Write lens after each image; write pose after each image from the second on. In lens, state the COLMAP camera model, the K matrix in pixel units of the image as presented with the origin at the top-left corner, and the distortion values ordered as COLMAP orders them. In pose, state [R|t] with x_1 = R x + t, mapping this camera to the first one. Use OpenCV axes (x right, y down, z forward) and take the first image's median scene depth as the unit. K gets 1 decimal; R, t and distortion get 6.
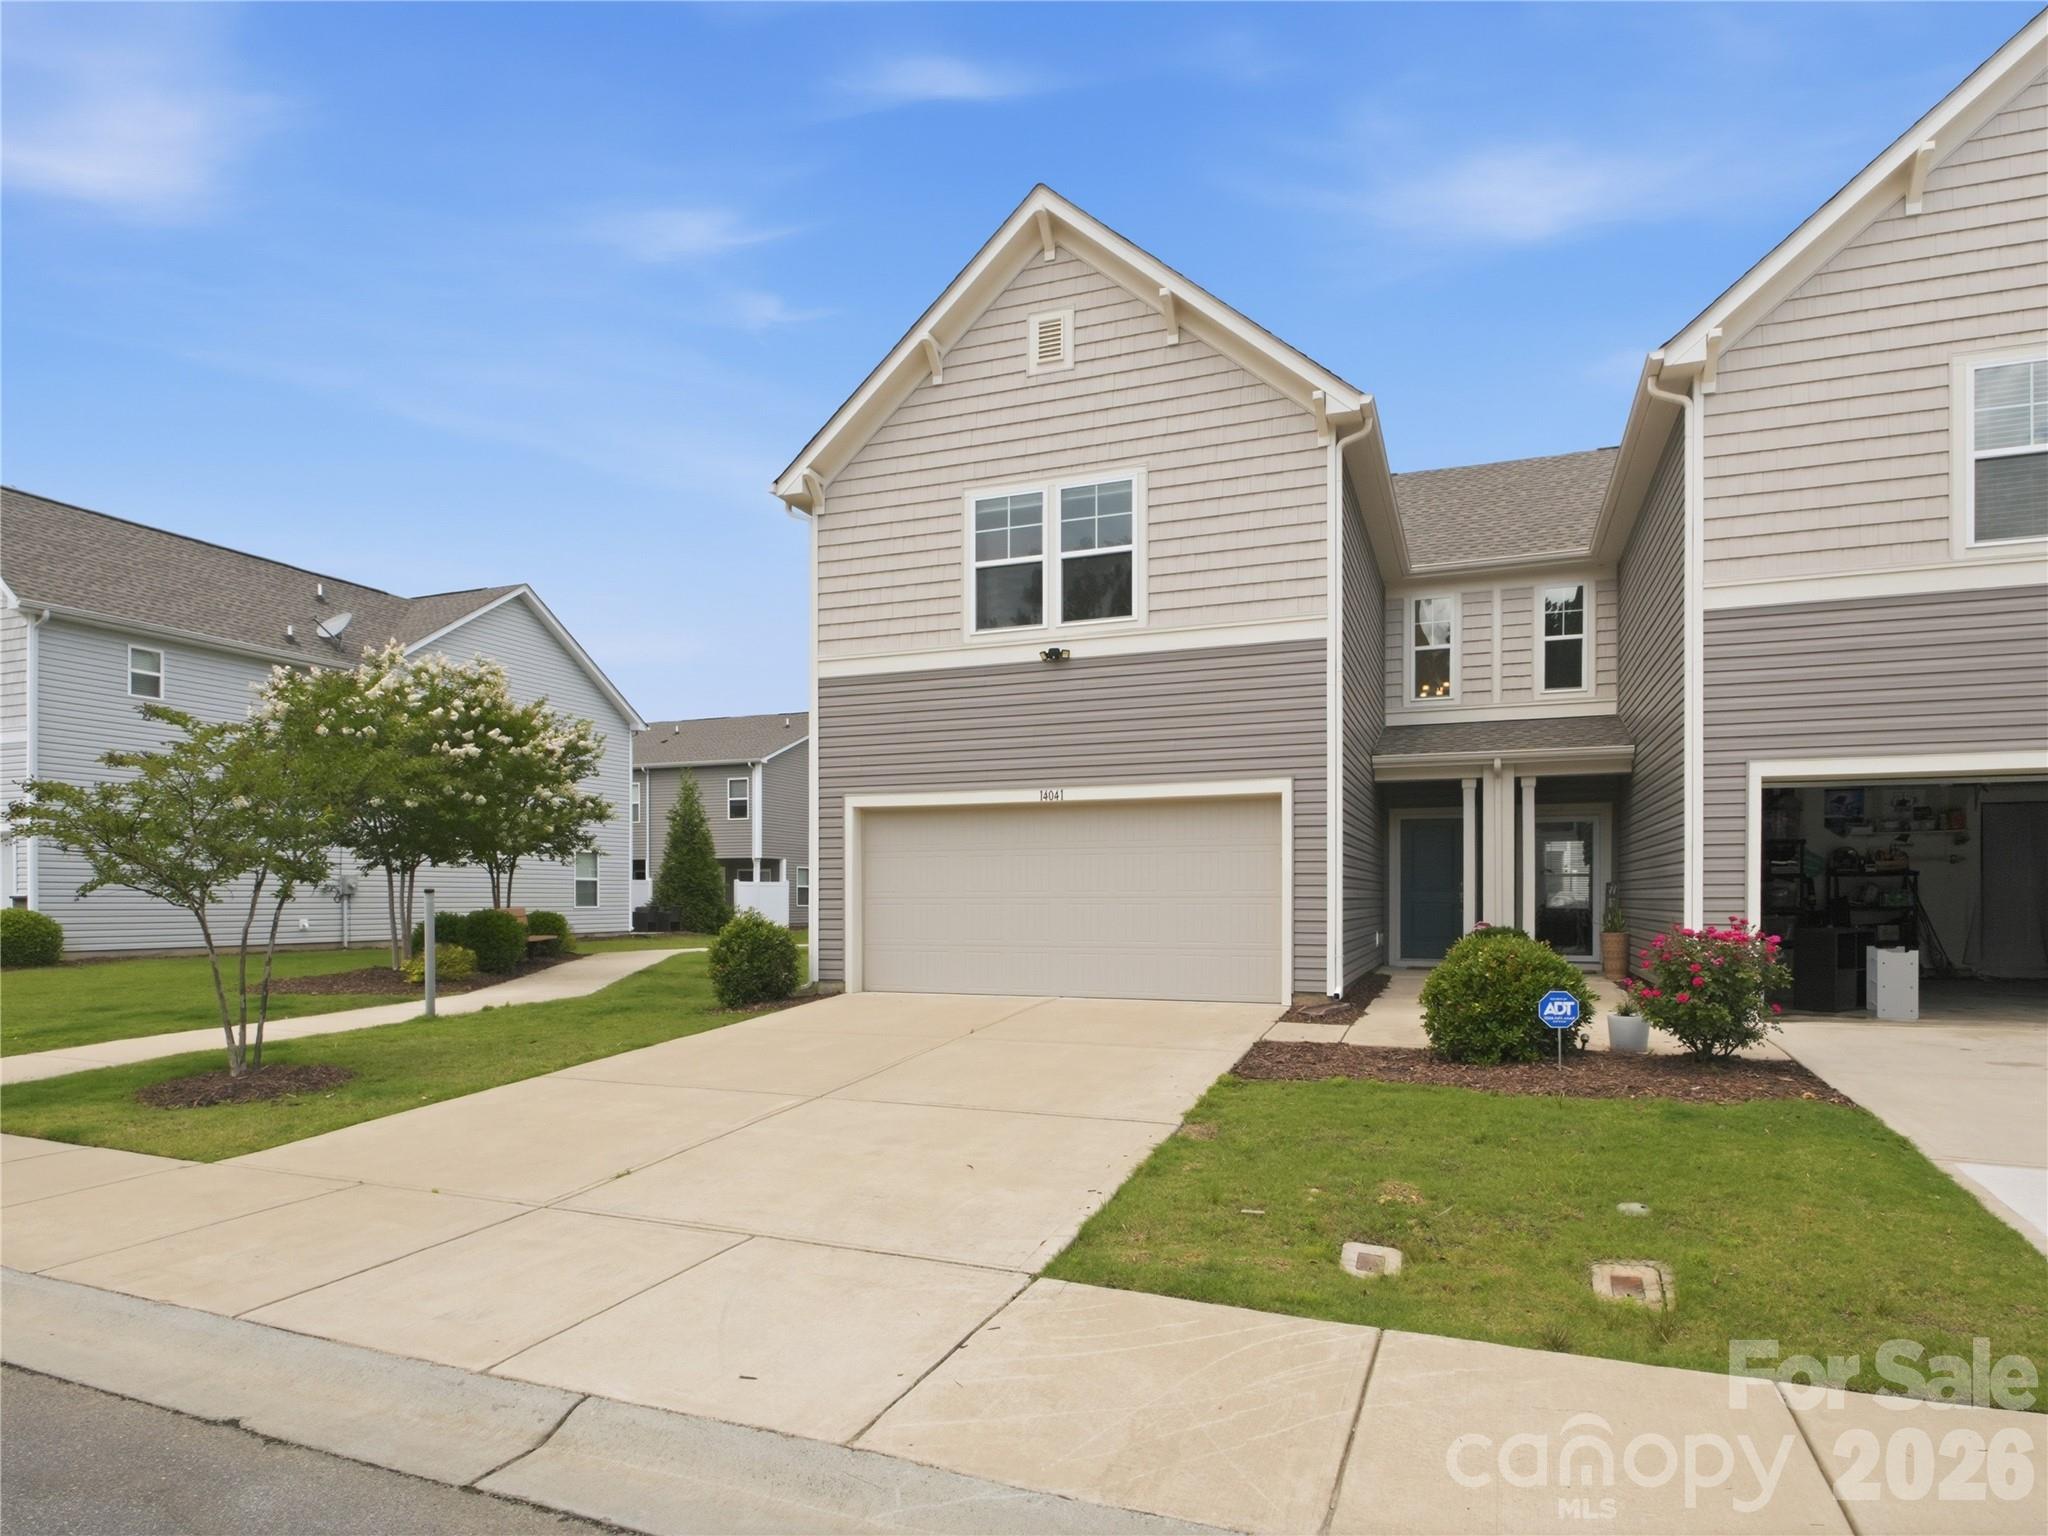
lens RADIAL K [[1199.1, 0, 1037.6], [0, 1199.1, 823.0], [0, 0, 1]] dist [-0.001318, -0.003004]
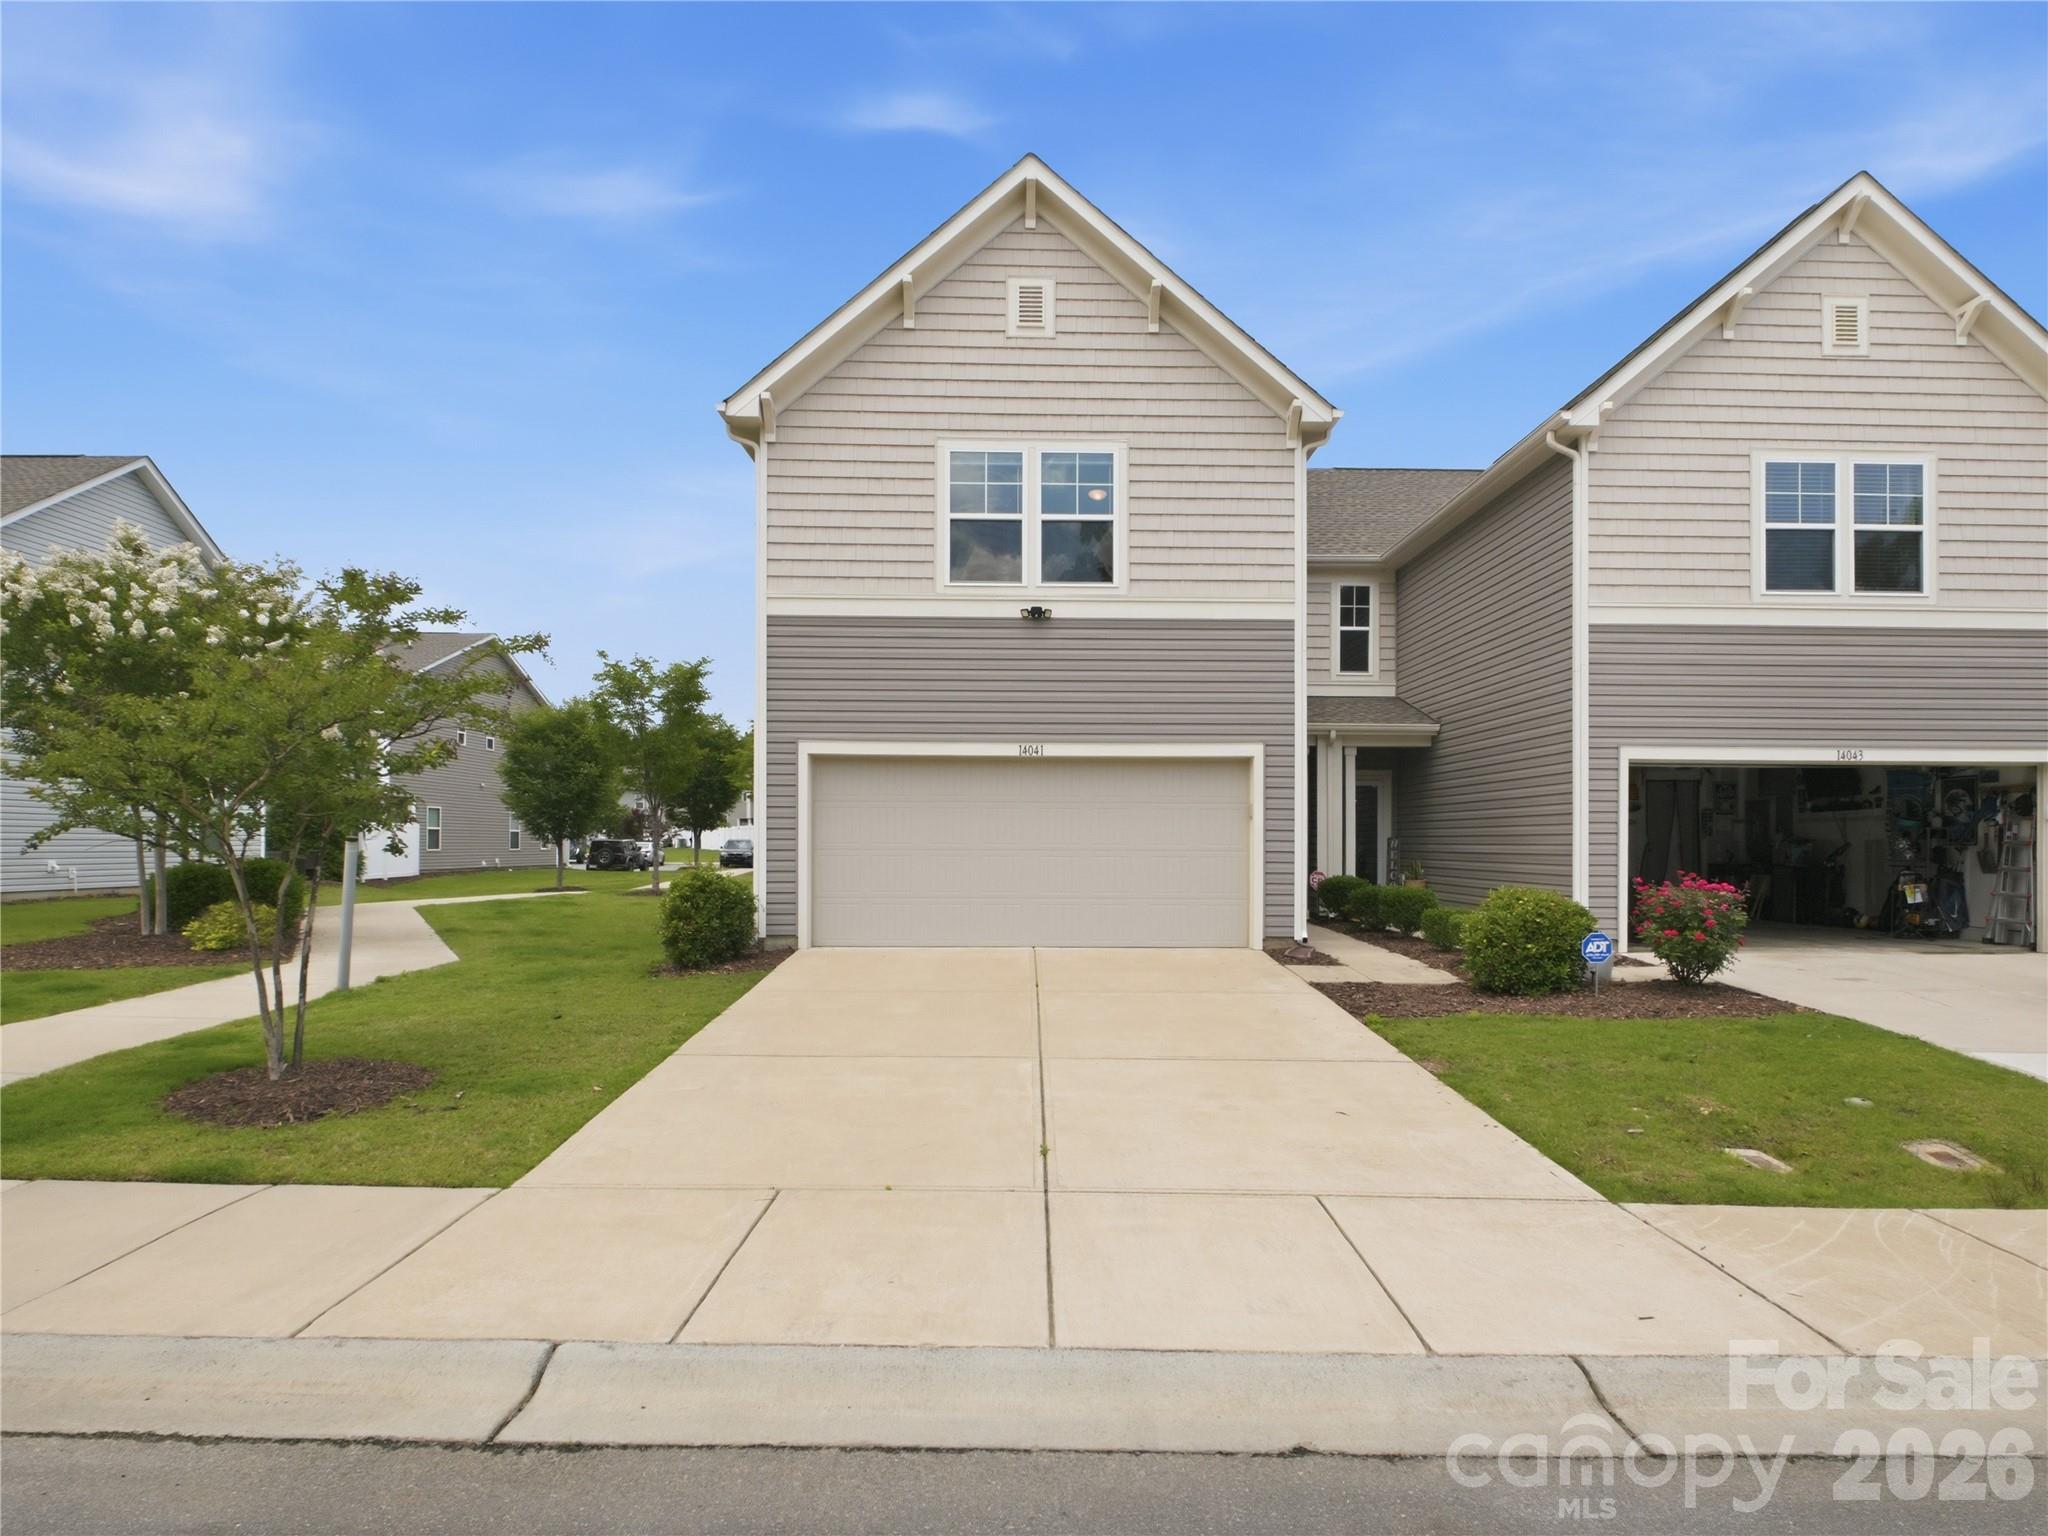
lens RADIAL K [[1171.3, 0, 1024.0], [0, 1171.3, 760.9], [0, 0, 1]] dist [-0.000384, -0.002532]
pose [[0.924049, 0.032965, 0.380851, -0.363867], [-0.030790, 0.999456, -0.011804, -0.001815], [-0.381033, -0.000818, 0.924561, 0.076203]]
